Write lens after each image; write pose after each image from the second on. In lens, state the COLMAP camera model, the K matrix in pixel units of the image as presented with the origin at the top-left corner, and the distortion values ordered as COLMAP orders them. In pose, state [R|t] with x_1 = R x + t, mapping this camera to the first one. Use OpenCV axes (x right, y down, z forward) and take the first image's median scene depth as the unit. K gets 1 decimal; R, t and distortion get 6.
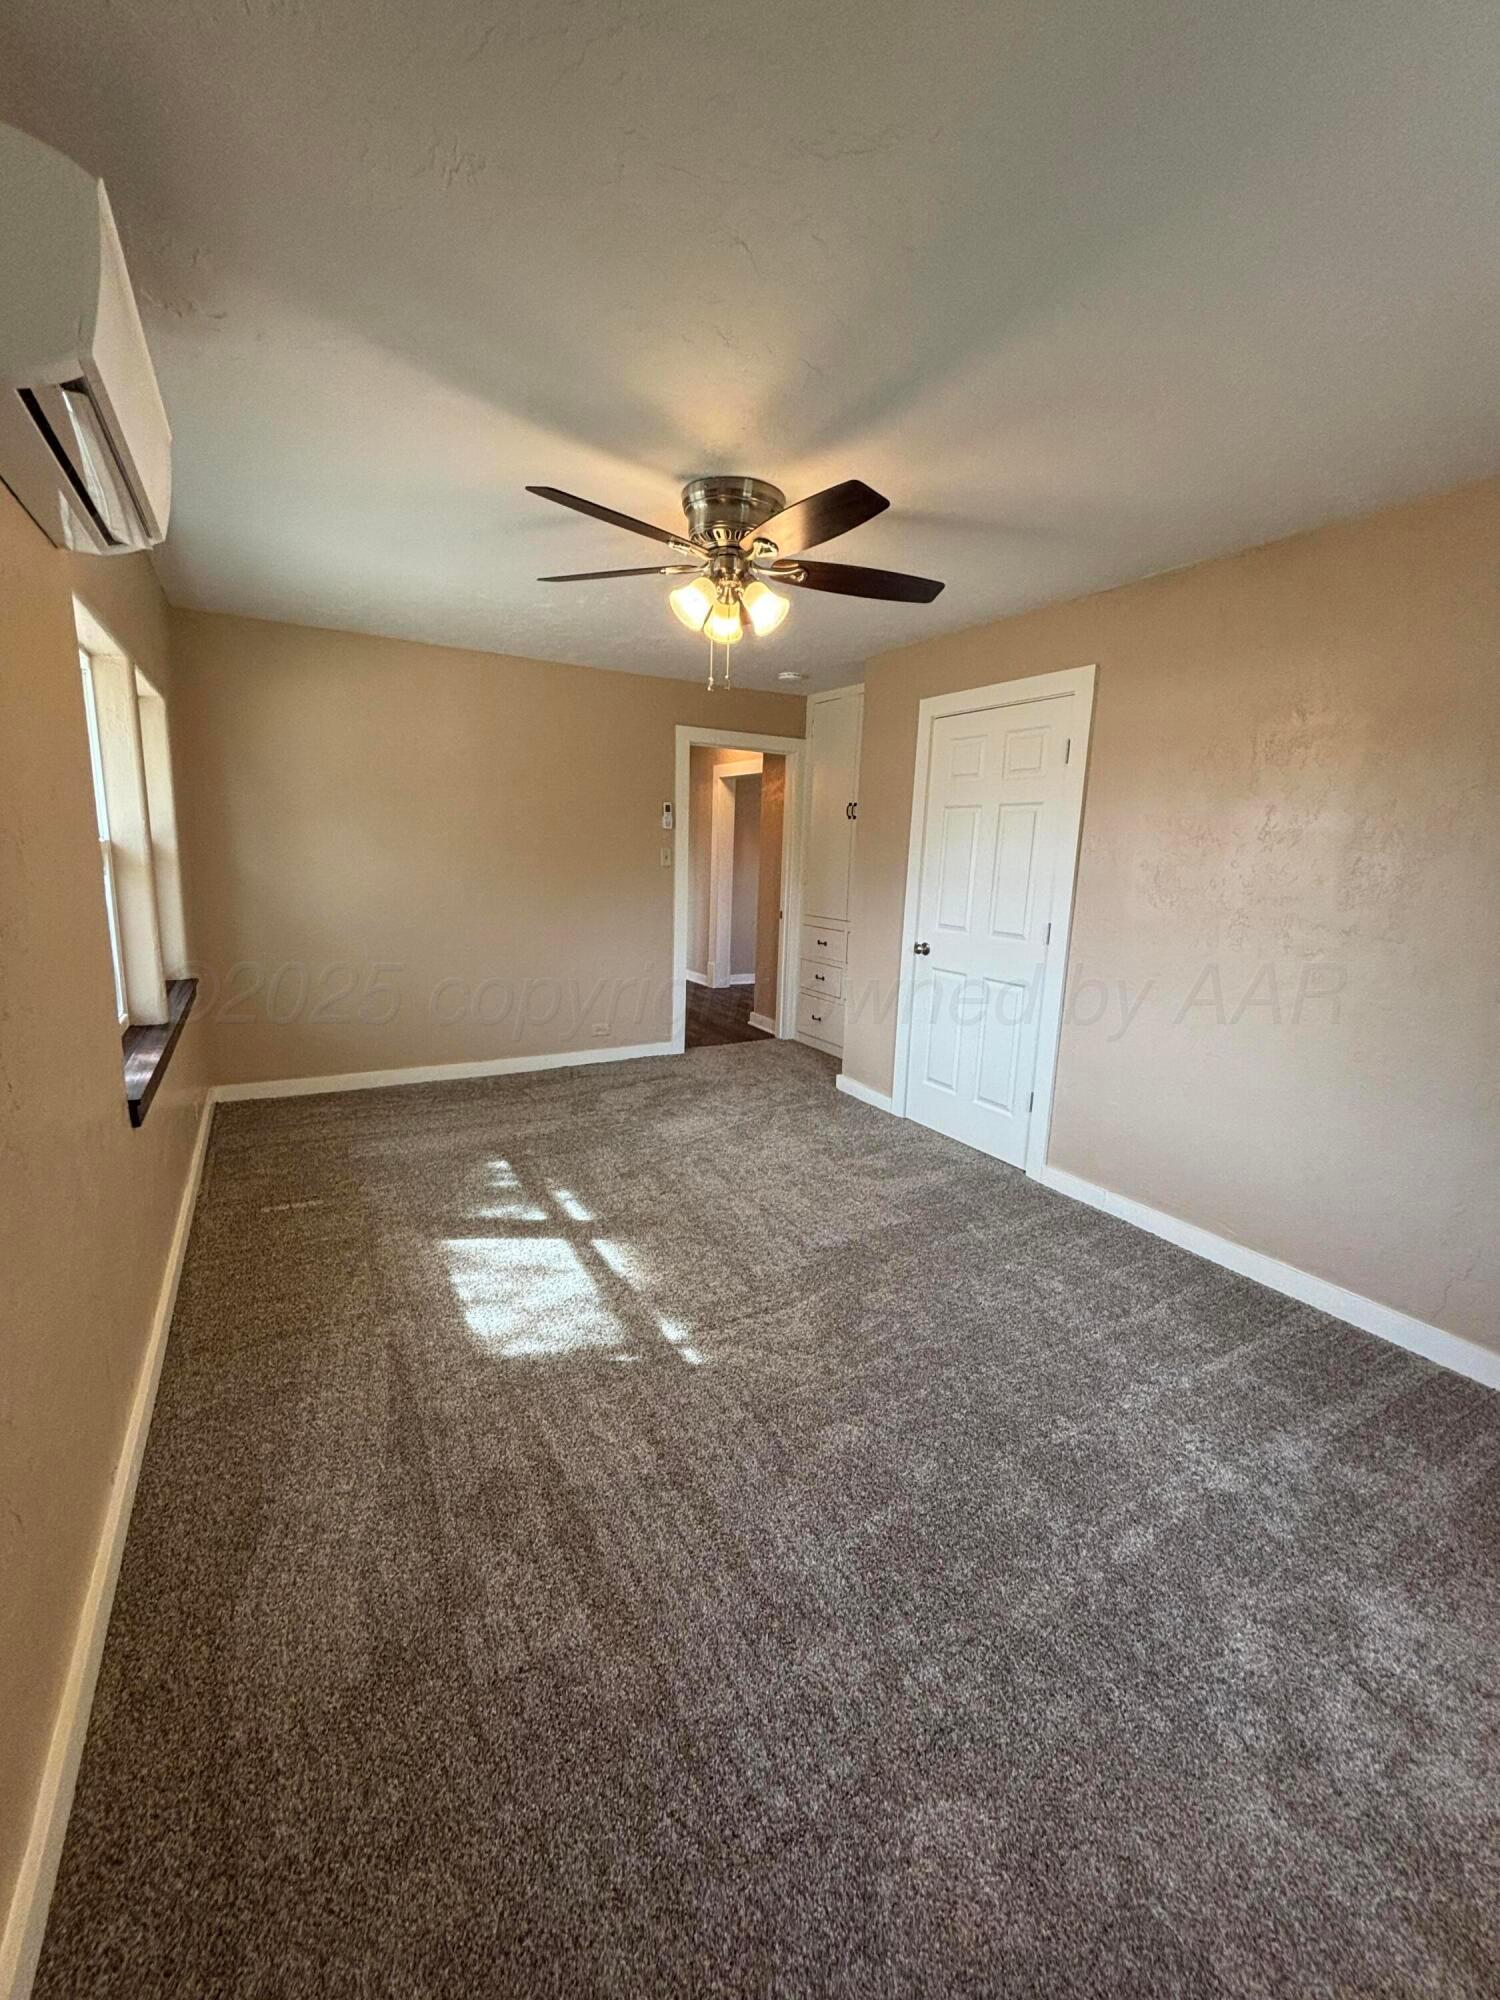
lens RADIAL K [[803.9, 0, 743.8], [0, 803.9, 996.1], [0, 0, 1]] dist [-0.002282, -0.000106]
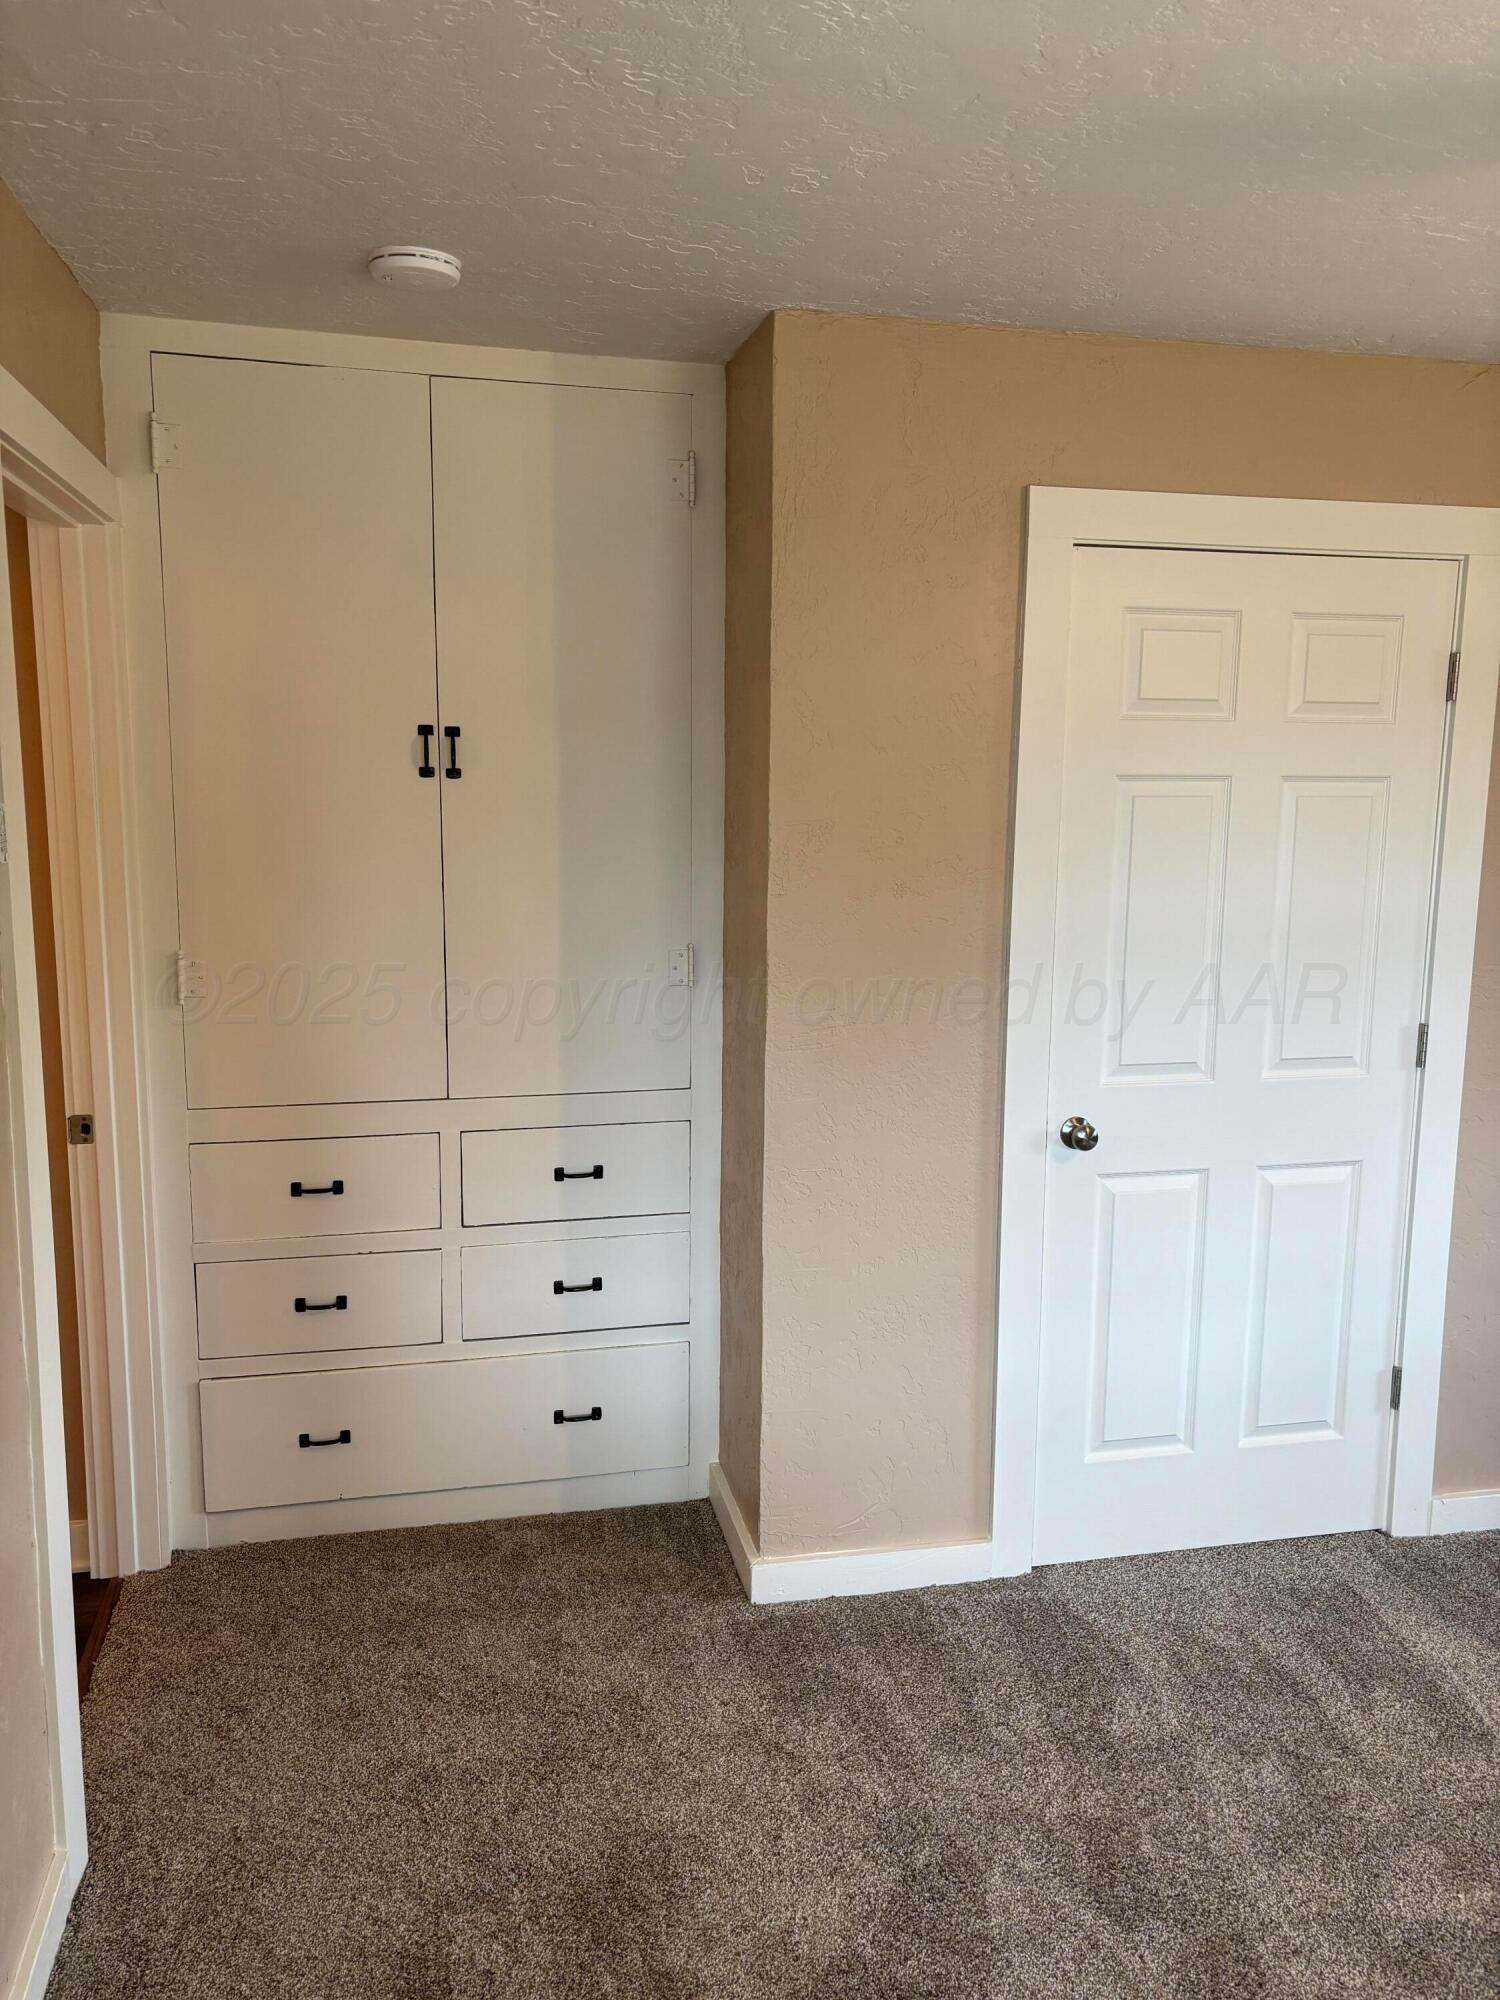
lens RADIAL K [[1515.1, 0, 743.9], [0, 1515.1, 993.4], [0, 0, 1]] dist [0.005274, -0.001126]
pose [[0.303215, -0.175634, 0.936597, -0.585022], [0.170511, 0.977005, 0.128010, -0.289177], [-0.937543, 0.120886, 0.326190, 1.059628]]
